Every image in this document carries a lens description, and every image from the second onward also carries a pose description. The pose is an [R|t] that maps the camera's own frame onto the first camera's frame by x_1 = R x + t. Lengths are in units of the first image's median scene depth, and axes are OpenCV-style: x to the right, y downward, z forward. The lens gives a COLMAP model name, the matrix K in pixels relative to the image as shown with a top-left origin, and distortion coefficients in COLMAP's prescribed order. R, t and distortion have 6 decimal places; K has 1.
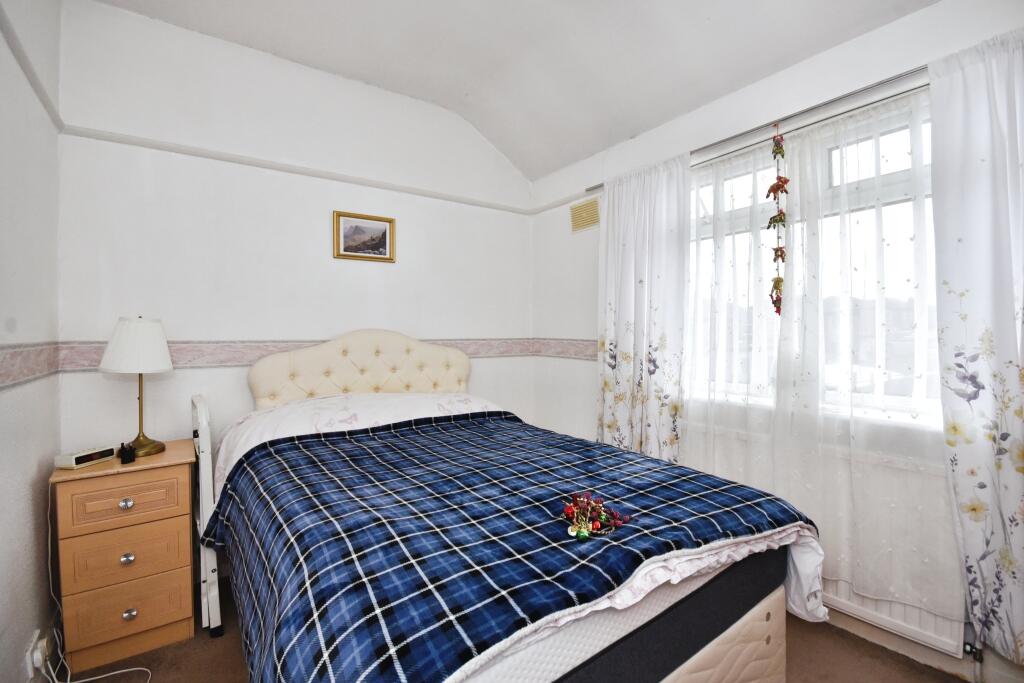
lens RADIAL K [[451.5, 0, 527.8], [0, 451.5, 340.9], [0, 0, 1]] dist [-0.024649, -0.000140]
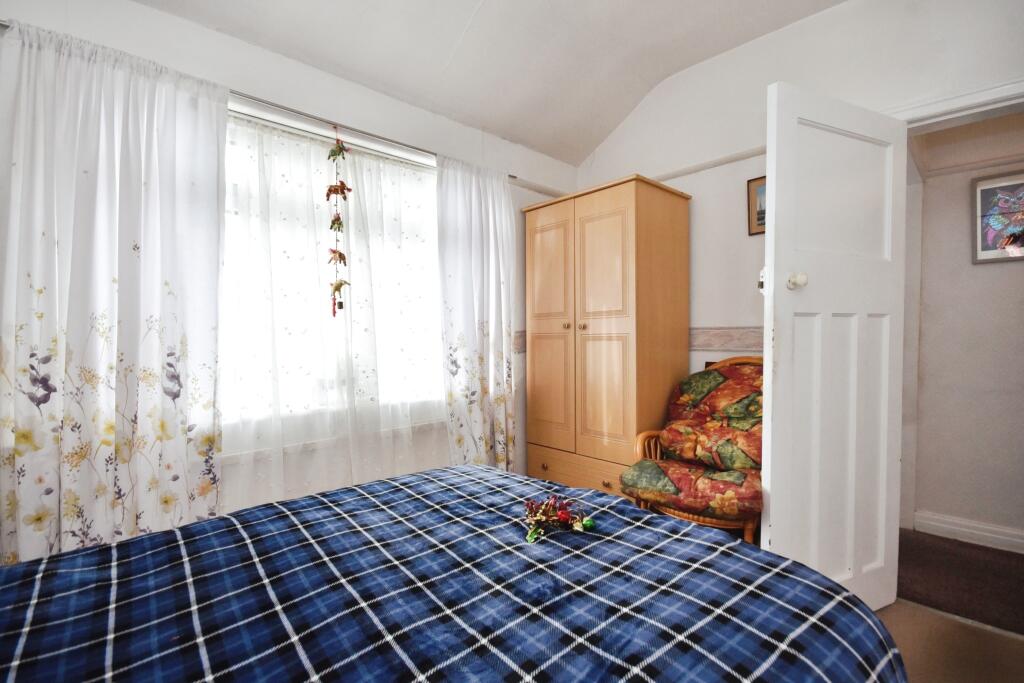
lens RADIAL K [[451.5, 0, 527.8], [0, 451.5, 340.9], [0, 0, 1]] dist [-0.024649, -0.000140]
pose [[-0.144282, -0.013438, 0.989445, -0.432887], [0.013405, 0.999789, 0.015533, -0.010384], [-0.989446, 0.015504, -0.144071, 0.612204]]
